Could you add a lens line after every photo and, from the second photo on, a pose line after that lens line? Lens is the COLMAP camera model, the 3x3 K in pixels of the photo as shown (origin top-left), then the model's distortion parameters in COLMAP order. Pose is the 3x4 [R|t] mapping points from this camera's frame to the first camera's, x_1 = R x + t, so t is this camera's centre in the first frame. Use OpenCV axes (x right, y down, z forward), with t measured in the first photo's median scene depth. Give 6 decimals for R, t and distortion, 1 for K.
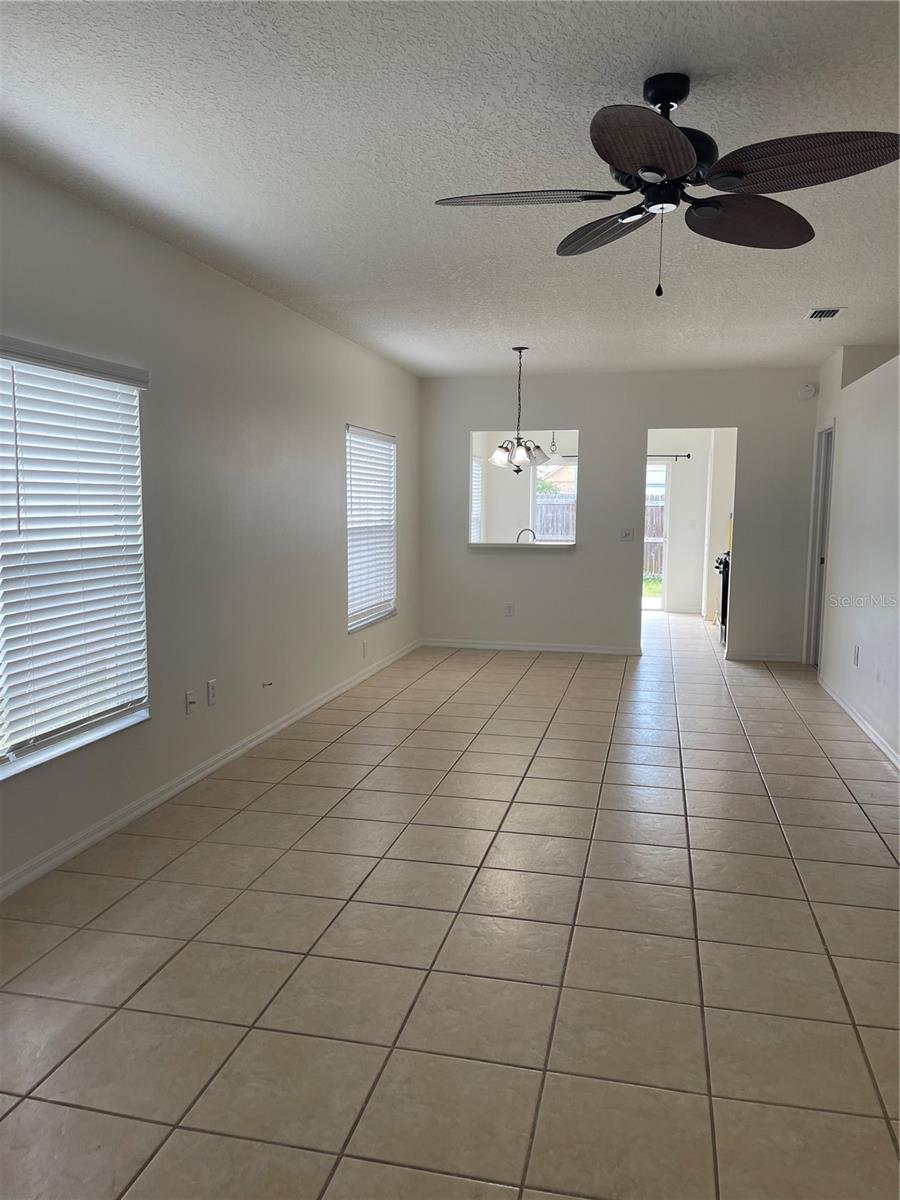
lens RADIAL K [[905.3, 0, 450.0], [0, 905.3, 600.0], [0, 0, 1]] dist [0.042241, -0.008222]
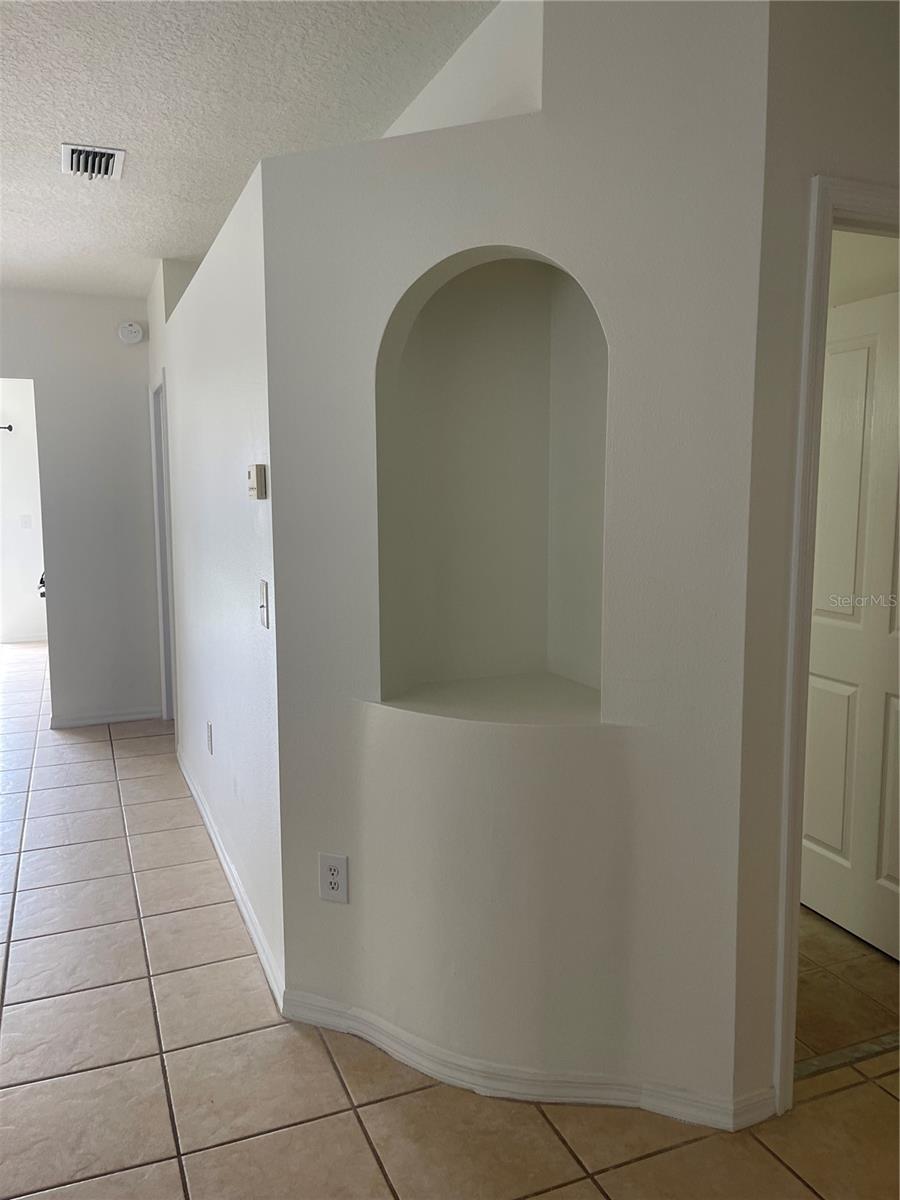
lens RADIAL K [[905.3, 0, 450.0], [0, 905.3, 600.0], [0, 0, 1]] dist [0.042241, -0.008222]
pose [[0.813760, -0.082341, 0.575338, 0.167244], [0.073793, 0.996540, 0.038249, -0.033553], [-0.576497, 0.011330, 0.817021, 0.287345]]
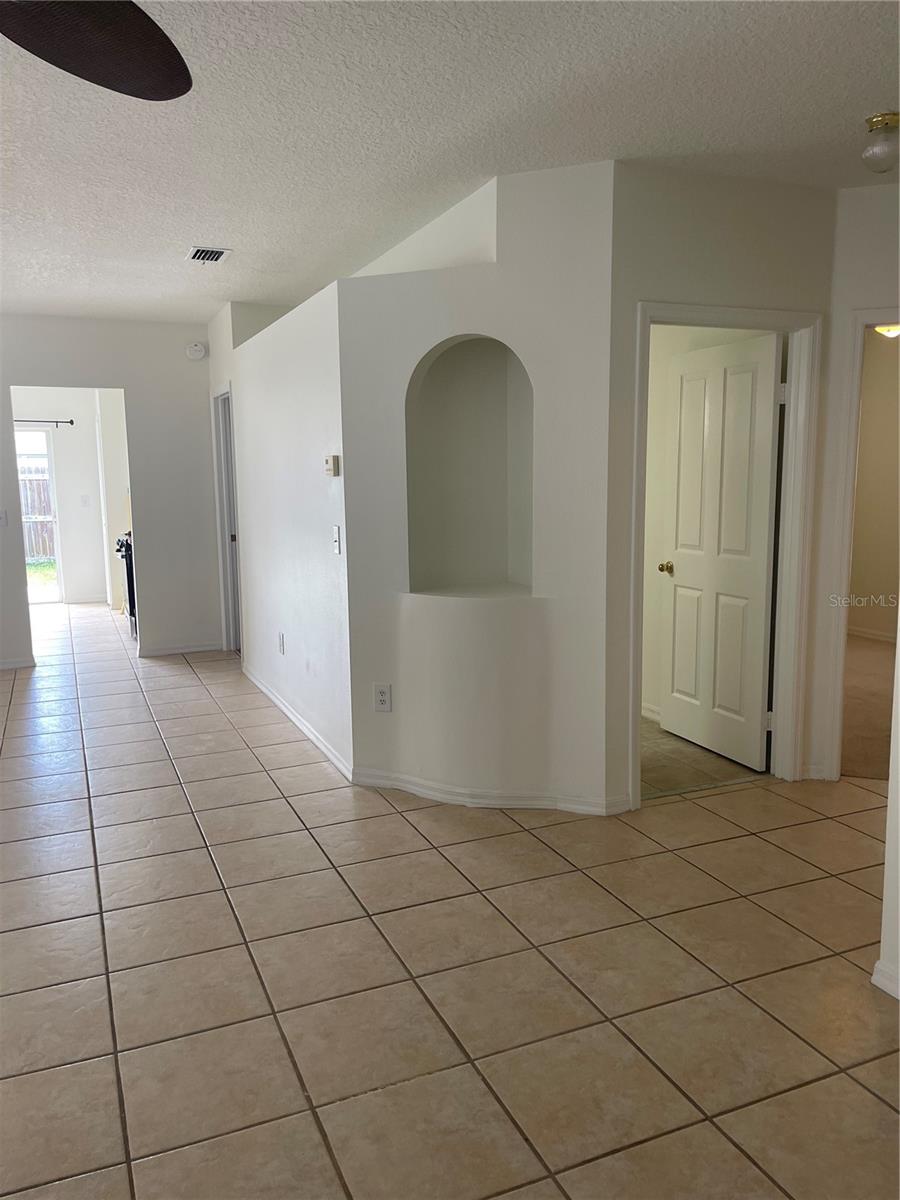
lens RADIAL K [[905.3, 0, 450.0], [0, 905.3, 600.0], [0, 0, 1]] dist [0.042241, -0.008222]
pose [[0.805963, -0.103564, 0.582836, 0.042024], [0.084718, 0.994622, 0.059584, -0.016163], [-0.585872, 0.001355, 0.810402, 0.121951]]
